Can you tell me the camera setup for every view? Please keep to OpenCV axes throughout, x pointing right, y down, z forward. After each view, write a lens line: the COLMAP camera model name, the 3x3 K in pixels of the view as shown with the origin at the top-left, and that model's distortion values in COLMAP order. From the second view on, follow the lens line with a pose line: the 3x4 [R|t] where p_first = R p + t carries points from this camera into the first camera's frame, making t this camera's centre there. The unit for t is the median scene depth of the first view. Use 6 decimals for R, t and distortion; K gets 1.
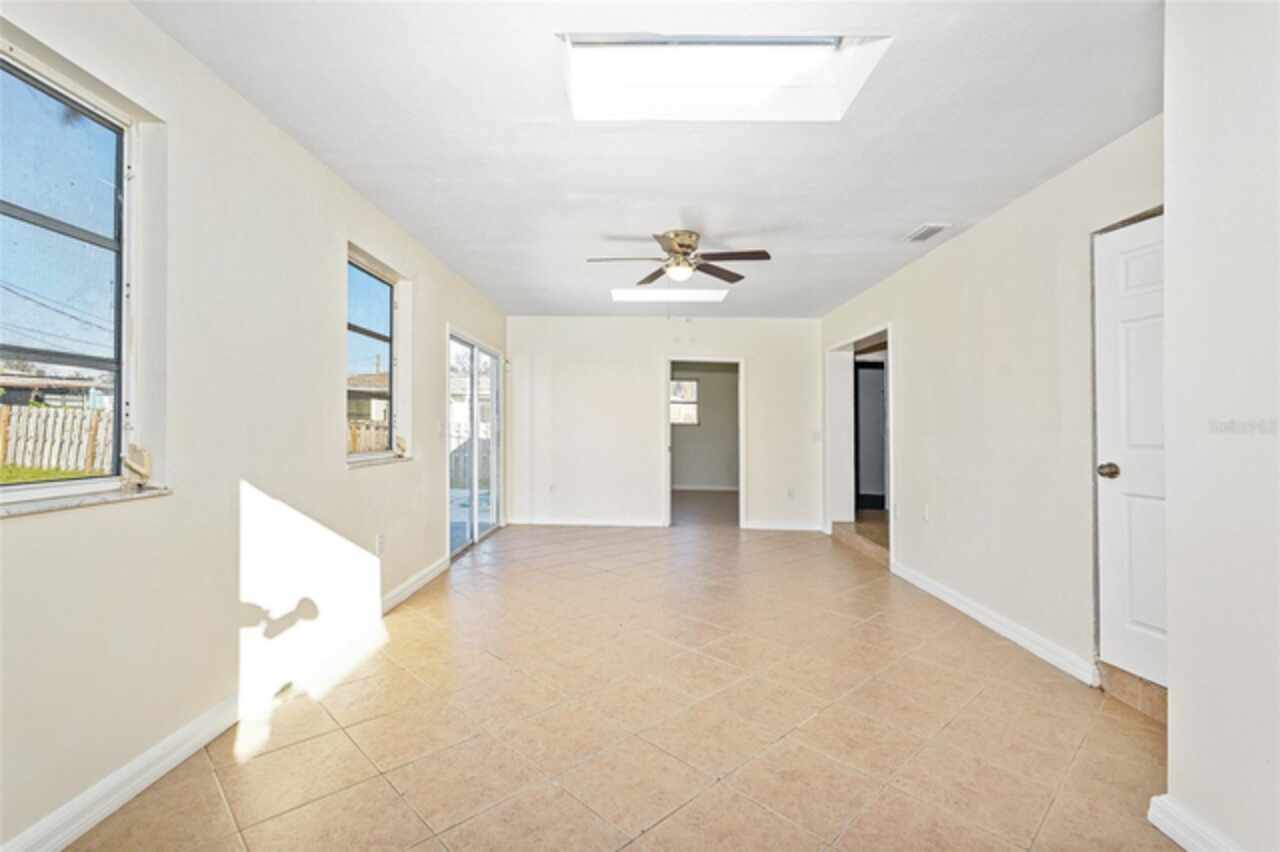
lens RADIAL K [[573.4, 0, 639.7], [0, 573.4, 416.3], [0, 0, 1]] dist [-0.002441, 0.000575]
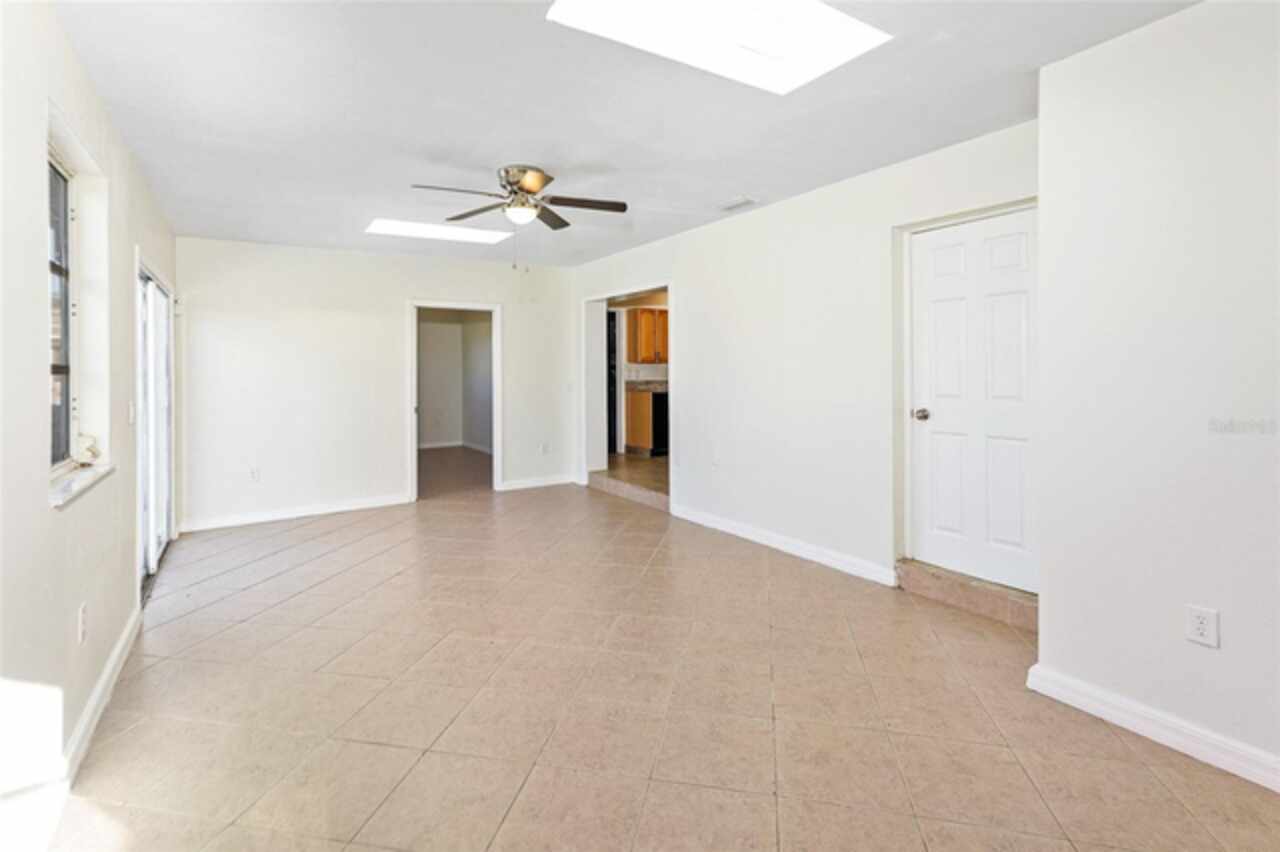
lens RADIAL K [[593.4, 0, 637.9], [0, 593.4, 349.0], [0, 0, 1]] dist [-0.002709, 0.000033]
pose [[0.841455, -0.014822, 0.540123, -0.244180], [0.022590, 0.999715, -0.007759, -0.032122], [-0.539854, 0.018730, 0.841550, 0.138216]]
